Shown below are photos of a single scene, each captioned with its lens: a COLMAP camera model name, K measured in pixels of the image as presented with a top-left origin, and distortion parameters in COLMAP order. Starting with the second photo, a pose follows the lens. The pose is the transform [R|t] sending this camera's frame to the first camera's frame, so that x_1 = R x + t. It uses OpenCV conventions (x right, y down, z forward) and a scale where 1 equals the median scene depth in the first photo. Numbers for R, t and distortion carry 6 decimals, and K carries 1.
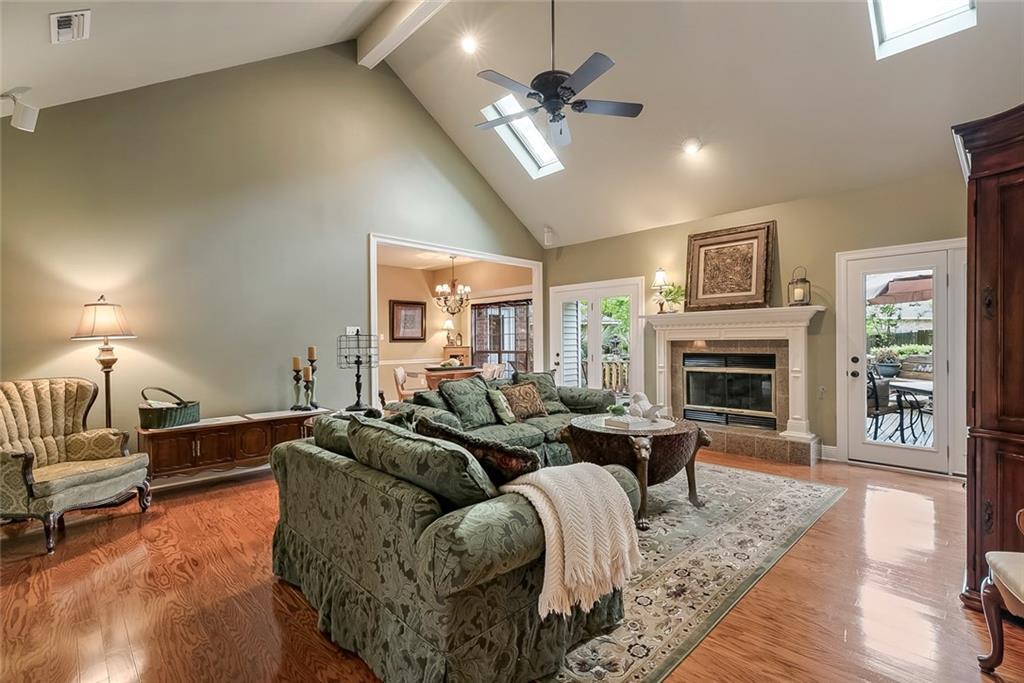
lens RADIAL K [[471.6, 0, 506.9], [0, 471.6, 340.6], [0, 0, 1]] dist [0.004093, 0.001348]
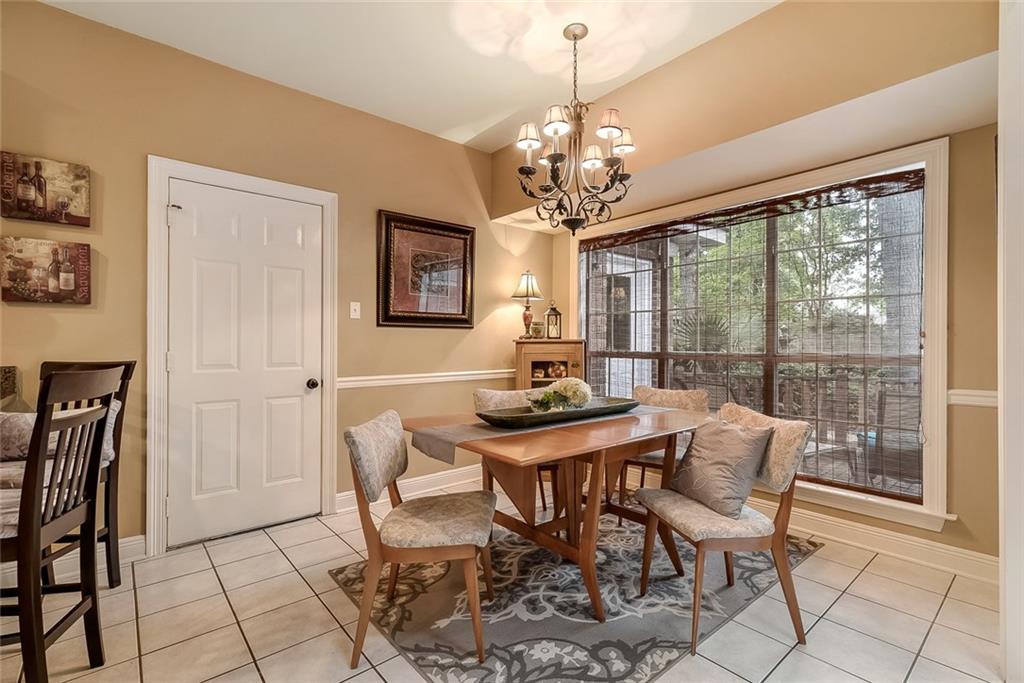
lens RADIAL K [[471.6, 0, 518.8], [0, 471.6, 341.6], [0, 0, 1]] dist [0.004093, 0.001348]
pose [[0.998514, 0.008805, -0.053775, -0.116091], [-0.008648, 0.999958, 0.003146, 0.013647], [0.053800, -0.002676, 0.998548, 0.626932]]
